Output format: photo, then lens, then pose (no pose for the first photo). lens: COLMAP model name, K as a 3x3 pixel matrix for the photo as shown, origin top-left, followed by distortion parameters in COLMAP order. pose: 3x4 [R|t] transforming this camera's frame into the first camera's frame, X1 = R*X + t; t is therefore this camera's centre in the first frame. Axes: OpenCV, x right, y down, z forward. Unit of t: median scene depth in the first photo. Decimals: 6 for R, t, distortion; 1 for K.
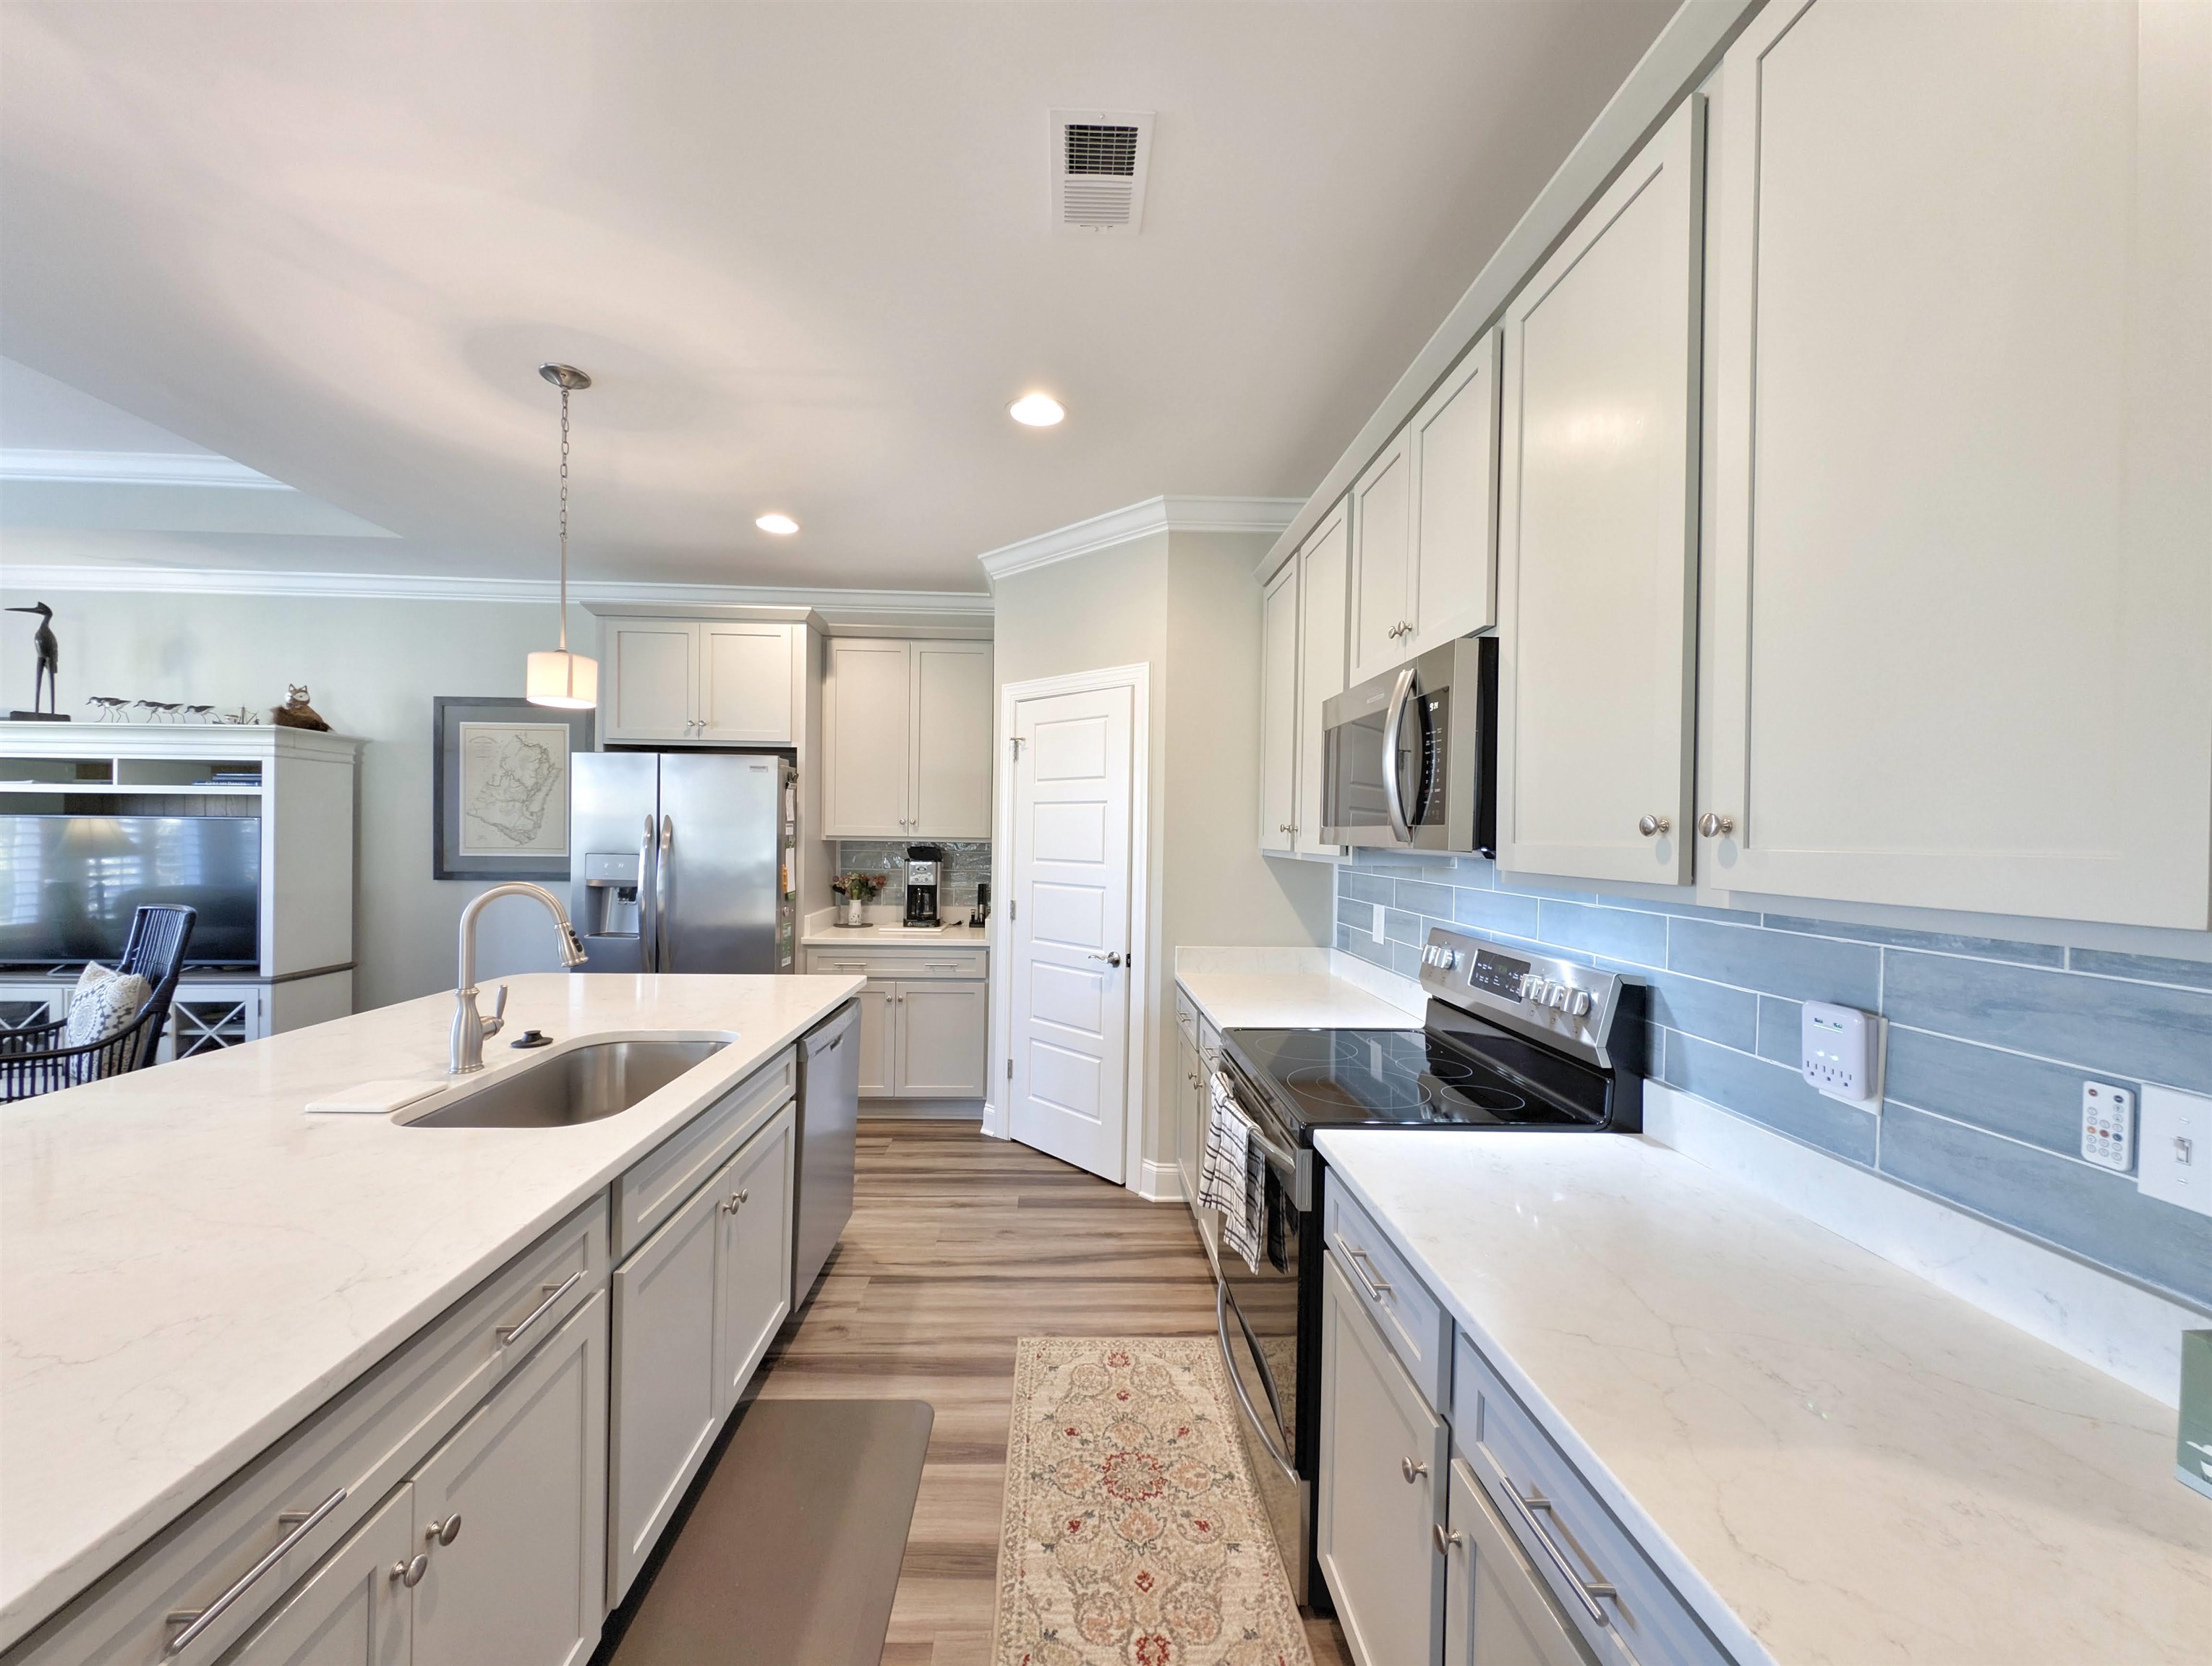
lens RADIAL K [[826.9, 0, 1099.8], [0, 826.9, 836.2], [0, 0, 1]] dist [0.002928, -0.002110]
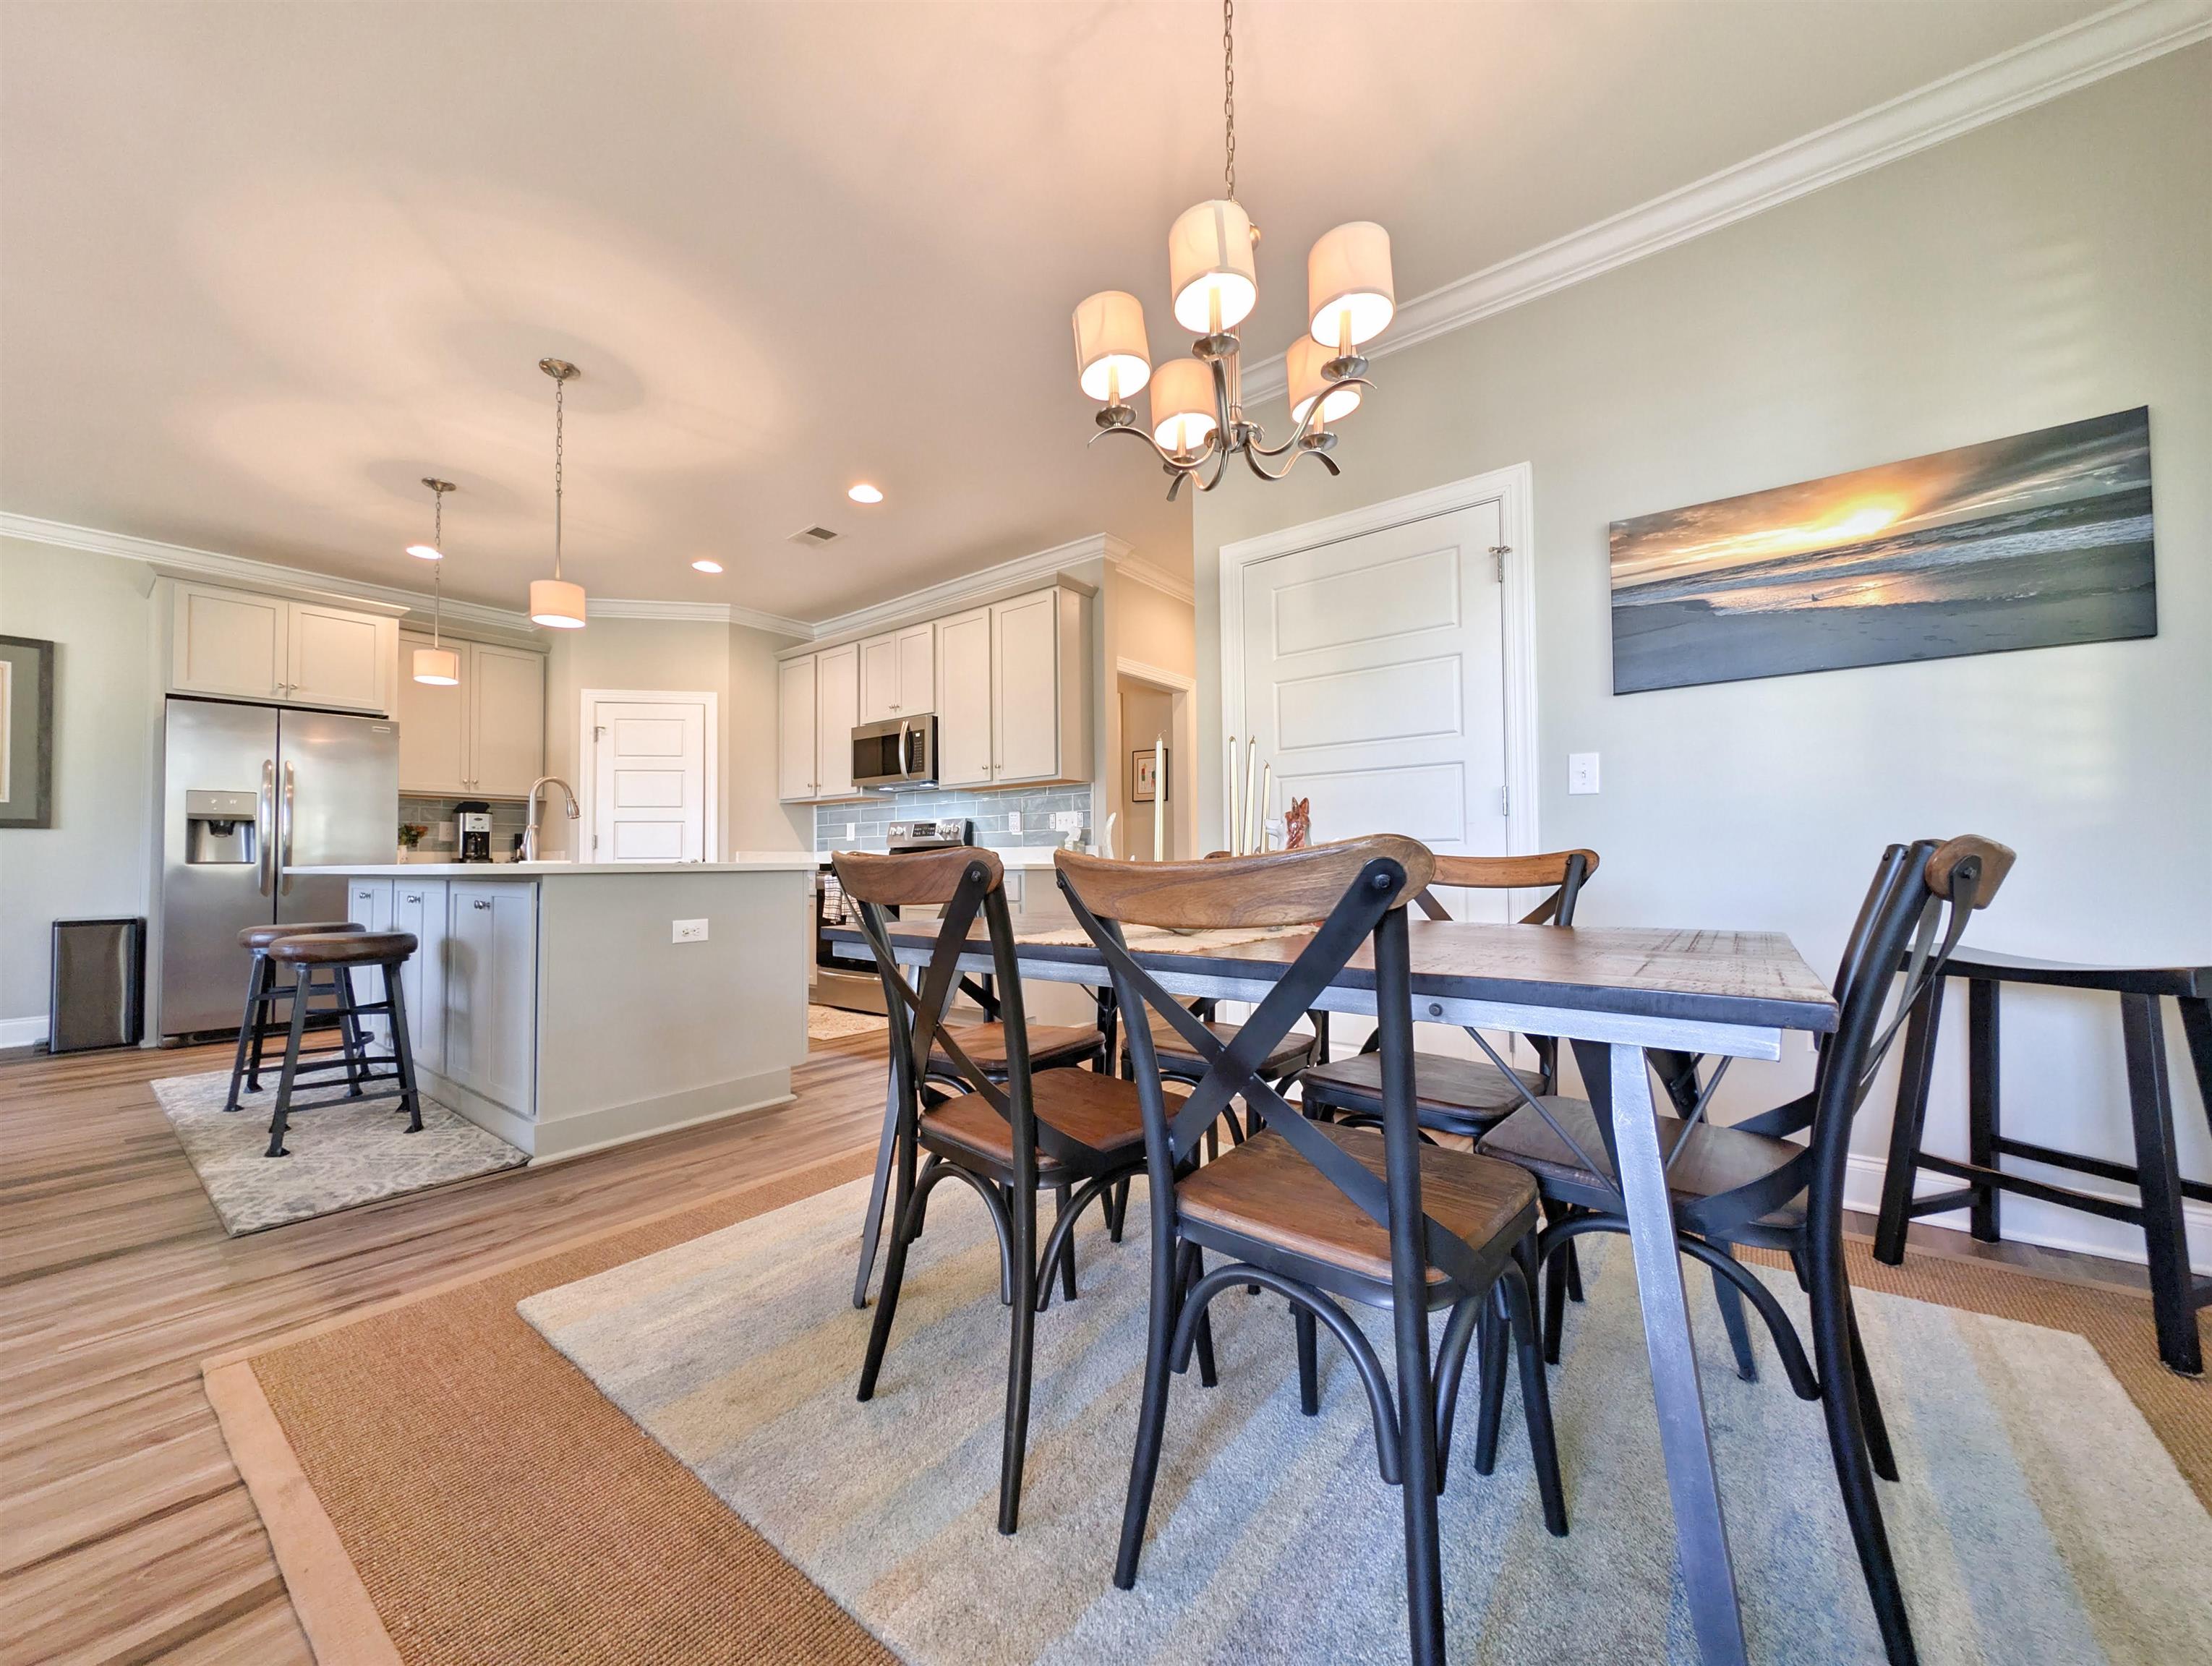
lens RADIAL K [[826.9, 0, 1099.7], [0, 826.9, 840.6], [0, 0, 1]] dist [0.002928, -0.002110]
pose [[0.647080, -0.002045, 0.762420, -0.767456], [0.022050, 0.999628, -0.016033, 0.153916], [-0.762103, 0.027186, 0.646884, -0.771339]]
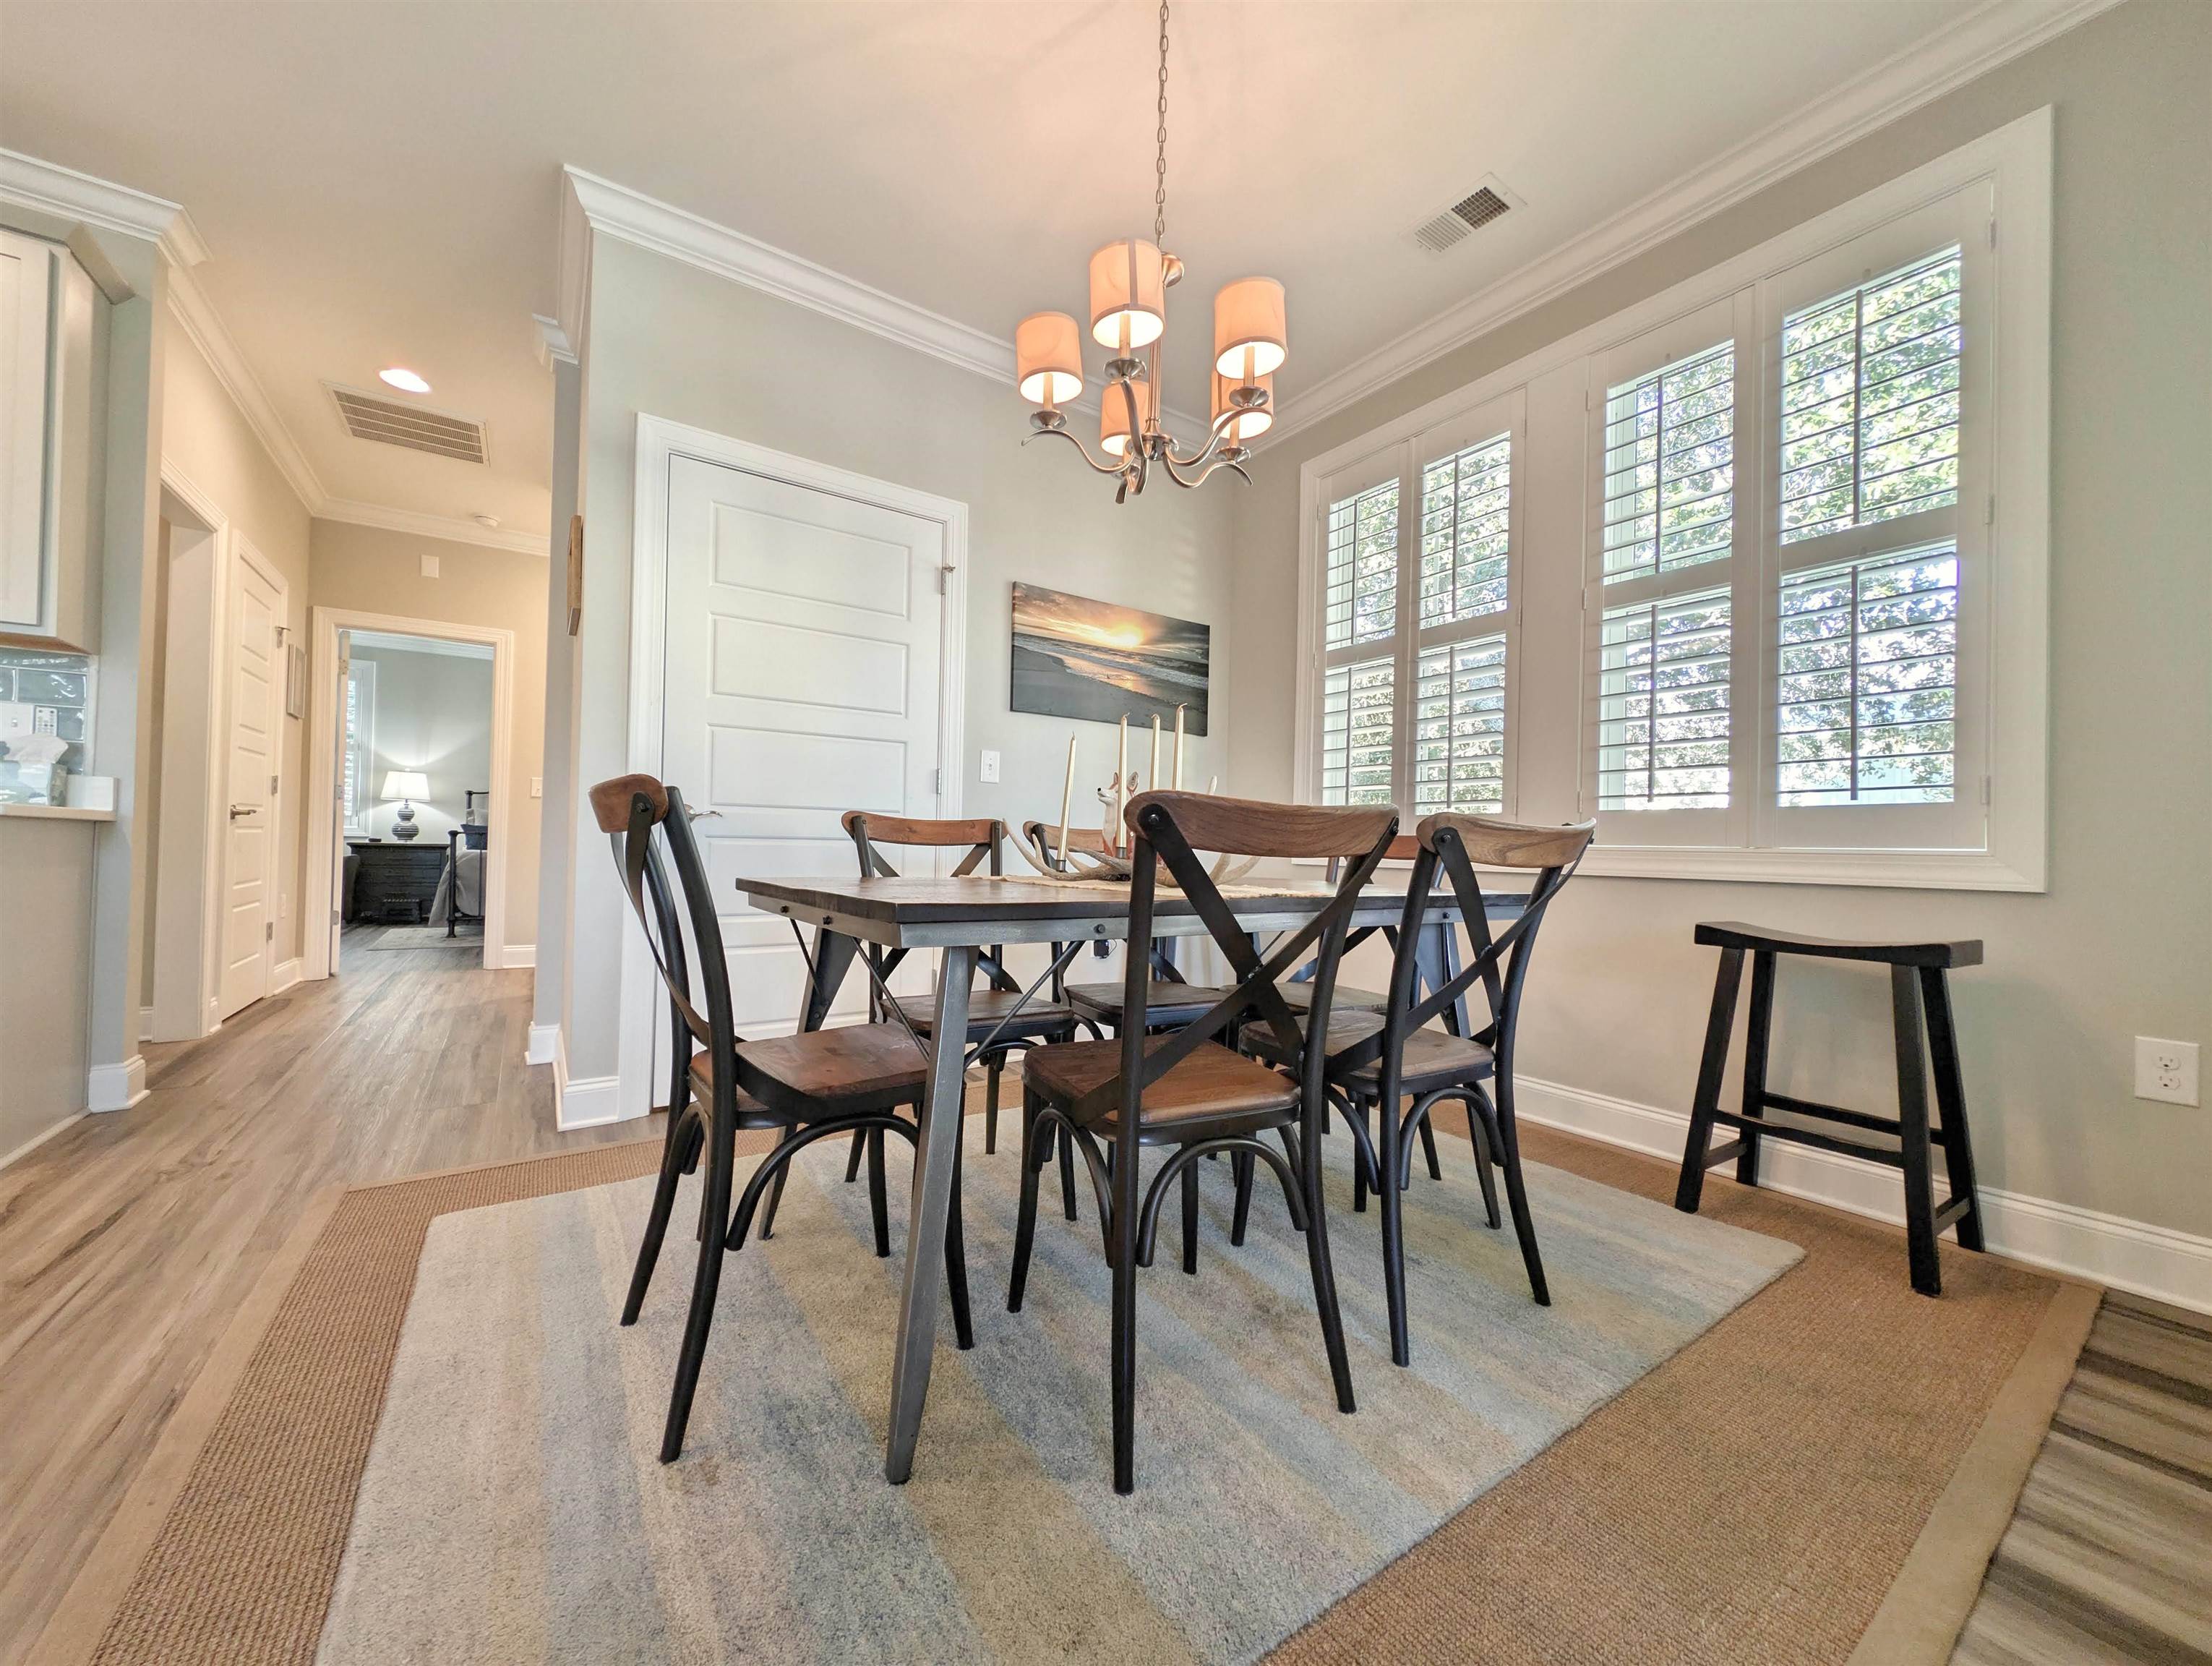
lens RADIAL K [[827.0, 0, 1091.6], [0, 827.0, 837.4], [0, 0, 1]] dist [0.002928, -0.002110]
pose [[-0.527226, -0.017614, 0.849543, -0.797218], [-0.027799, 0.999607, 0.003473, 0.167439], [-0.849270, -0.021785, -0.527509, -0.207643]]
